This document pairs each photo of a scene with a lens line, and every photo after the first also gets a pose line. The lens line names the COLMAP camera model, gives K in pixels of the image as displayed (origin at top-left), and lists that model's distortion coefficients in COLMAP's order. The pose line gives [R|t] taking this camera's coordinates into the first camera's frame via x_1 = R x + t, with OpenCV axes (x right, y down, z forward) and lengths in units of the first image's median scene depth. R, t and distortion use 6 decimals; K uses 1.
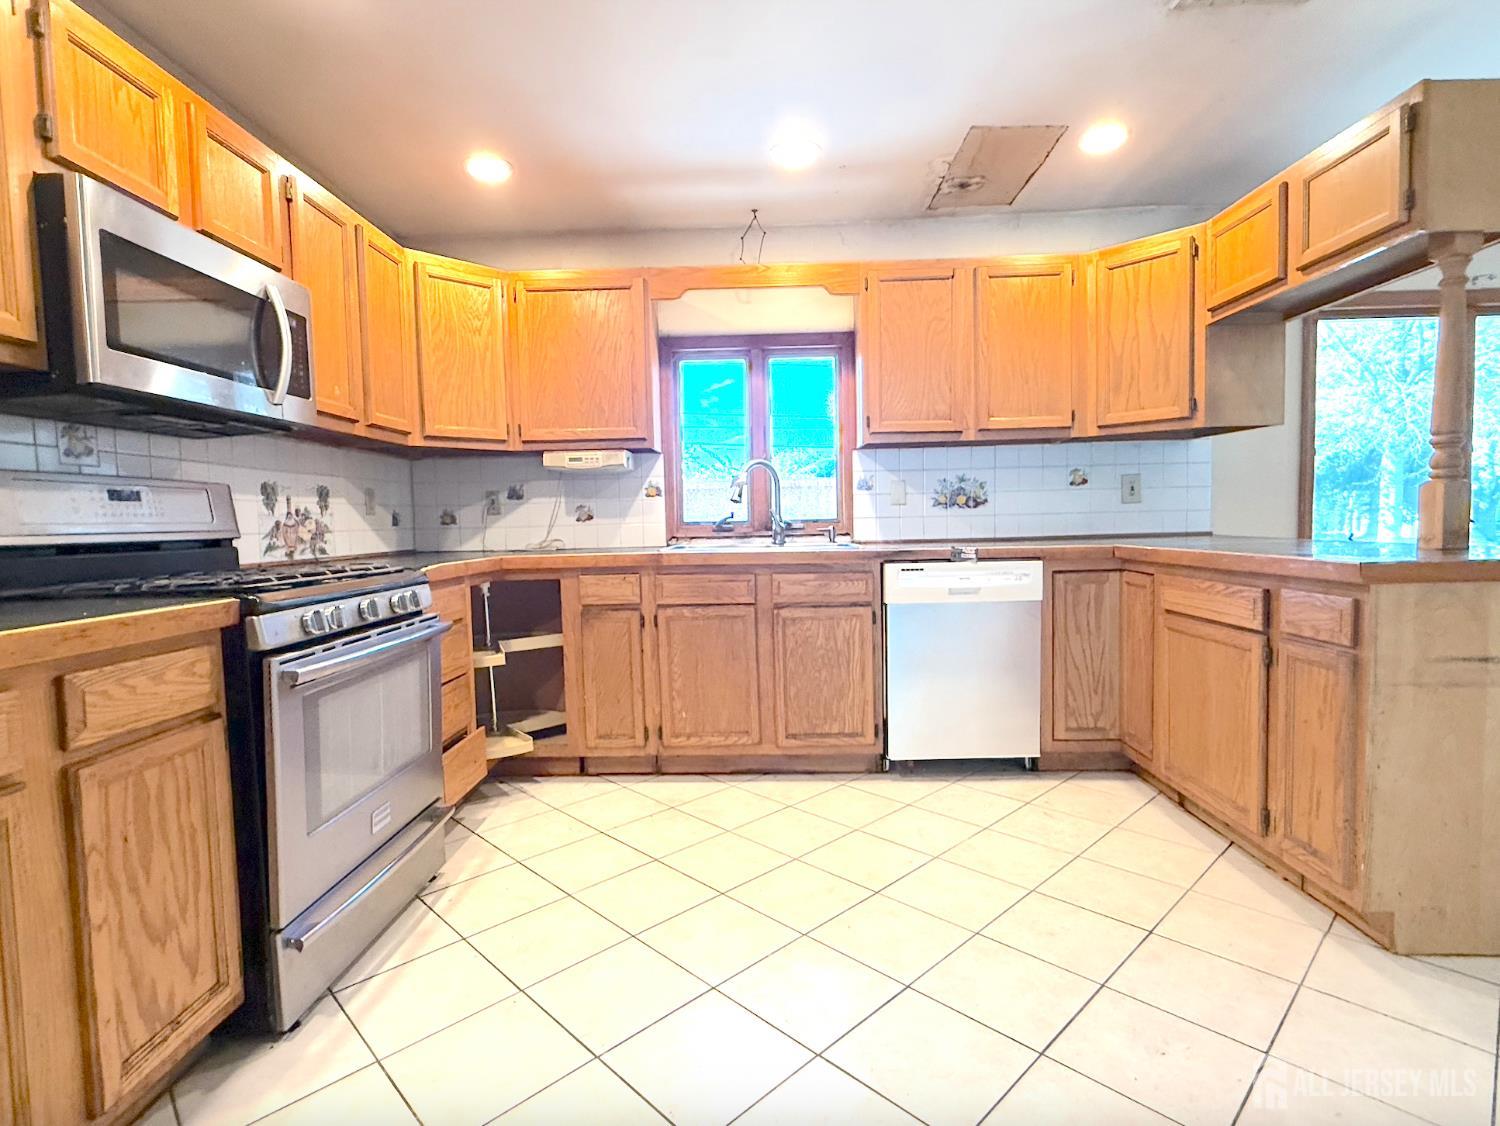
lens RADIAL K [[754.9, 0, 750.0], [0, 754.9, 563.0], [0, 0, 1]] dist [-0.000209, -0.000615]
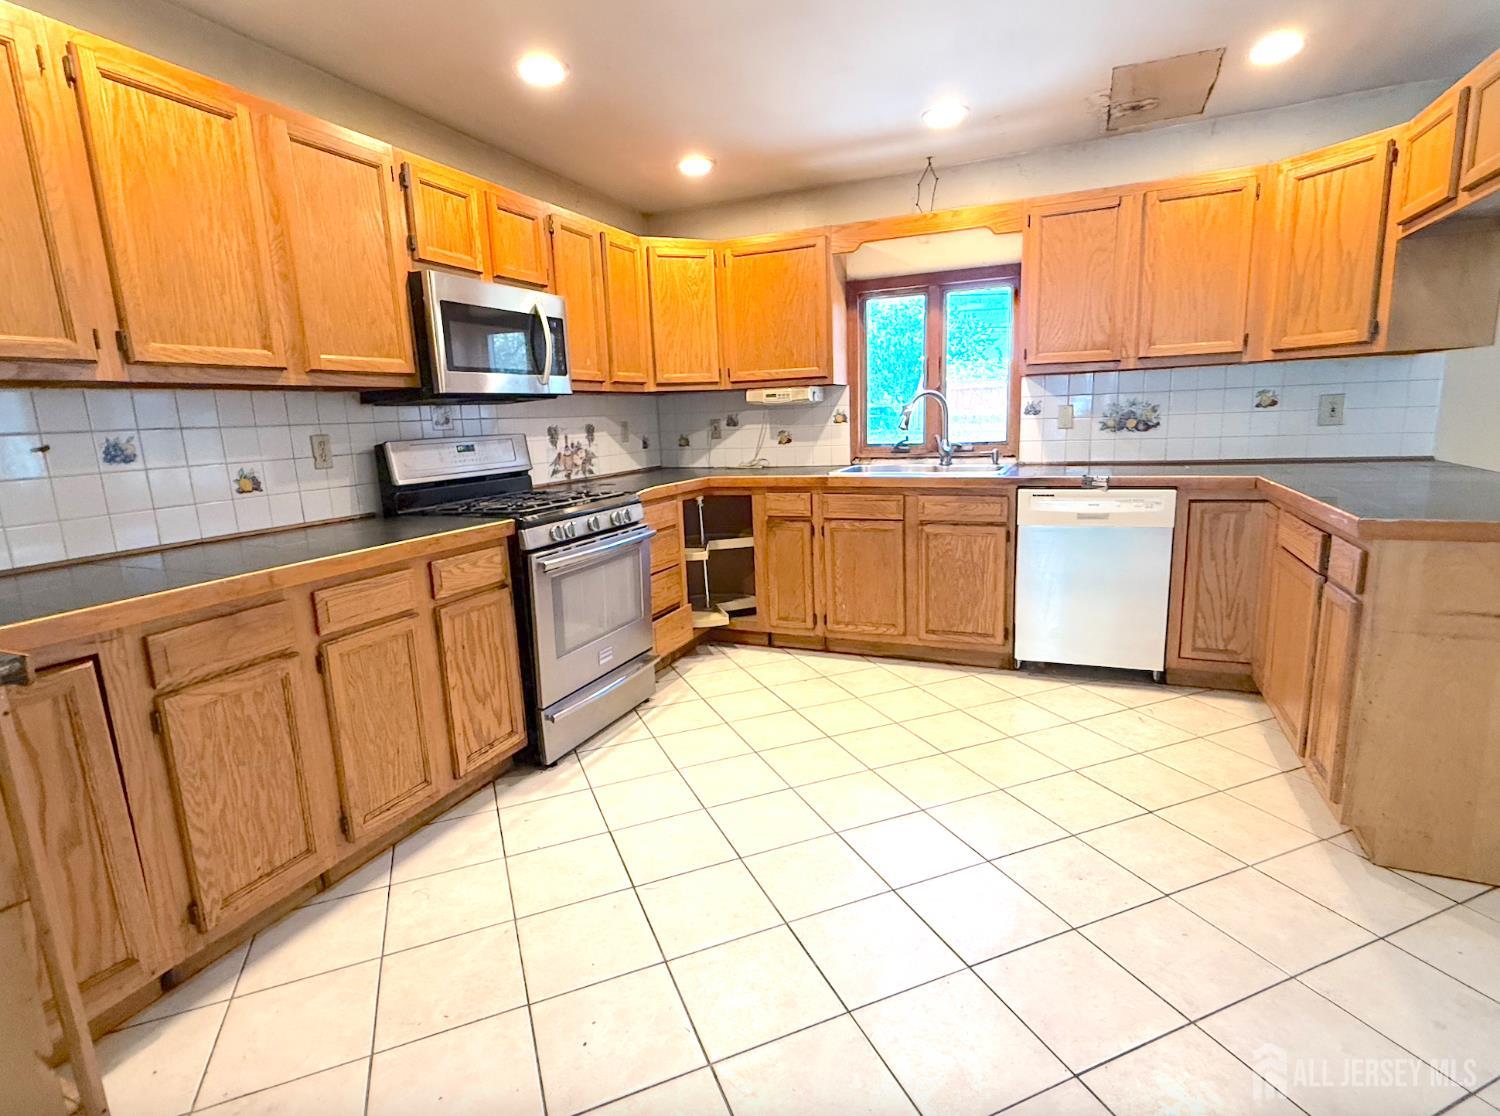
lens RADIAL K [[750.7, 0, 750.0], [0, 750.7, 558.0], [0, 0, 1]] dist [-0.000667, -0.000217]
pose [[0.929526, 0.056025, -0.364476, 0.218606], [-0.004322, 0.989978, 0.141152, -0.053507], [0.368732, -0.129629, 0.920453, -0.188412]]
